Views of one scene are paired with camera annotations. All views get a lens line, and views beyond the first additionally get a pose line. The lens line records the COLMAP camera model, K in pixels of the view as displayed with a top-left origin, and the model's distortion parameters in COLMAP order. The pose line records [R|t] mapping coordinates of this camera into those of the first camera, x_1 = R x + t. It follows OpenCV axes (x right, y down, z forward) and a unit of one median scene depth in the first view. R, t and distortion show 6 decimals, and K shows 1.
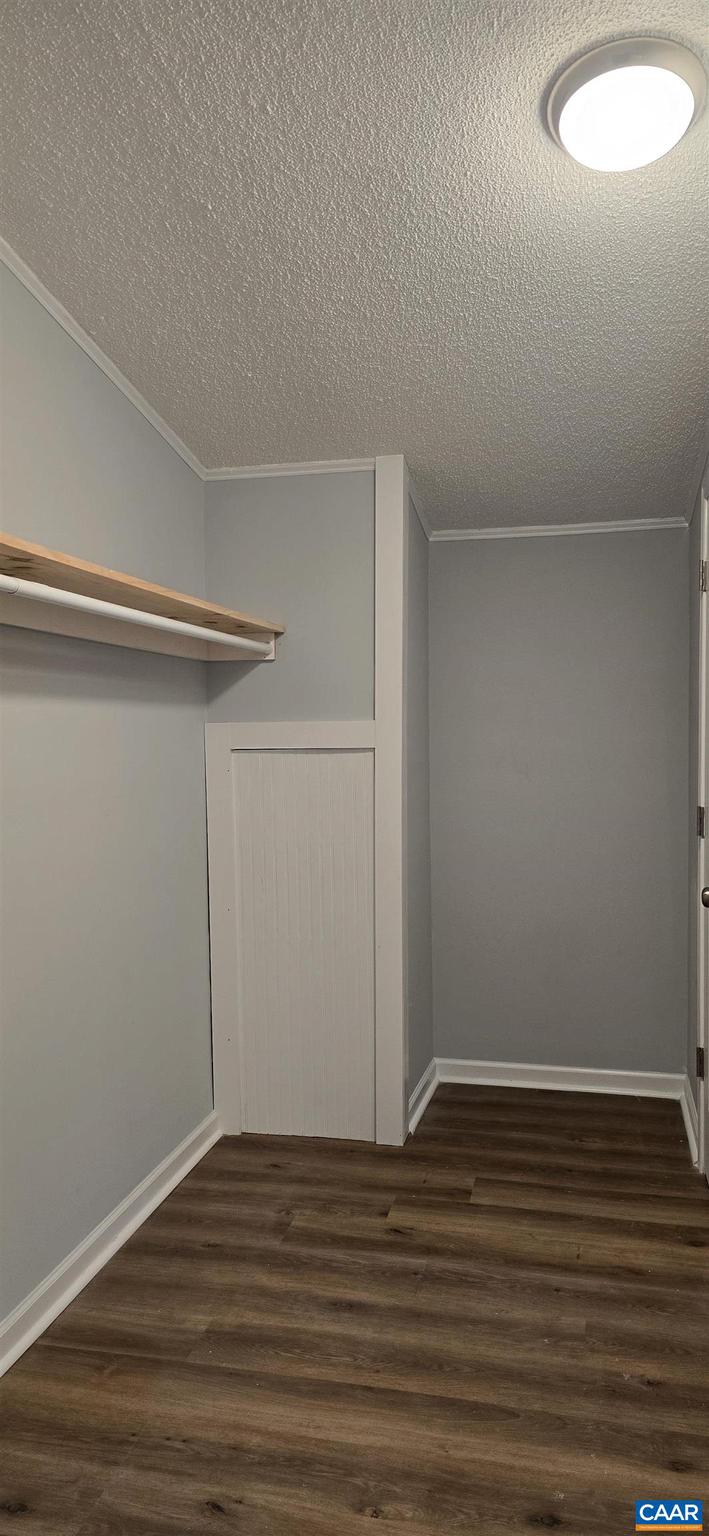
lens RADIAL K [[1015.2, 0, 358.5], [0, 1015.2, 789.4], [0, 0, 1]] dist [0.075503, -0.071244]
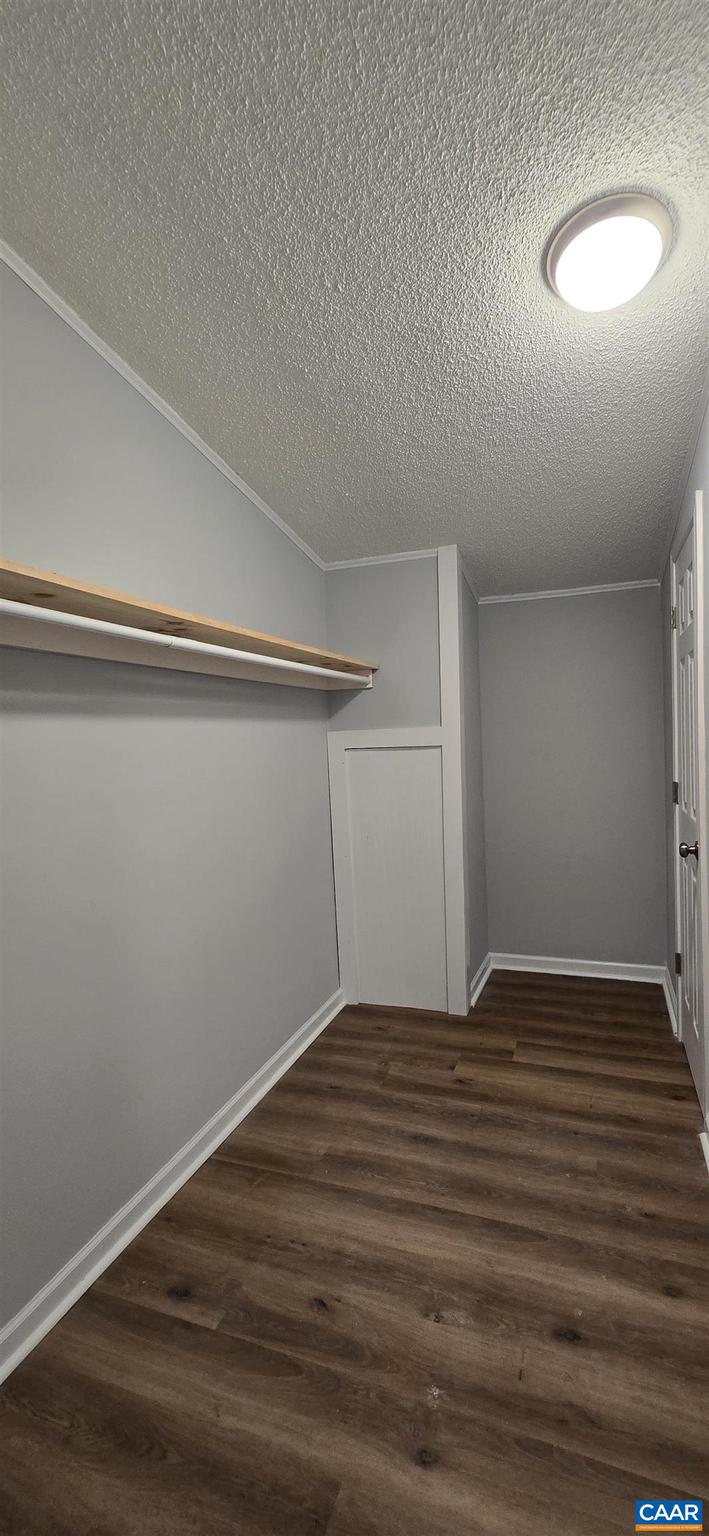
lens RADIAL K [[626.2, 0, 370.7], [0, 626.2, 771.4], [0, 0, 1]] dist [0.003013, -0.008449]
pose [[0.992706, -0.021979, -0.118537, 0.031895], [0.022385, 0.999747, 0.002094, -0.011212], [0.118461, -0.004732, 0.992947, 0.142417]]
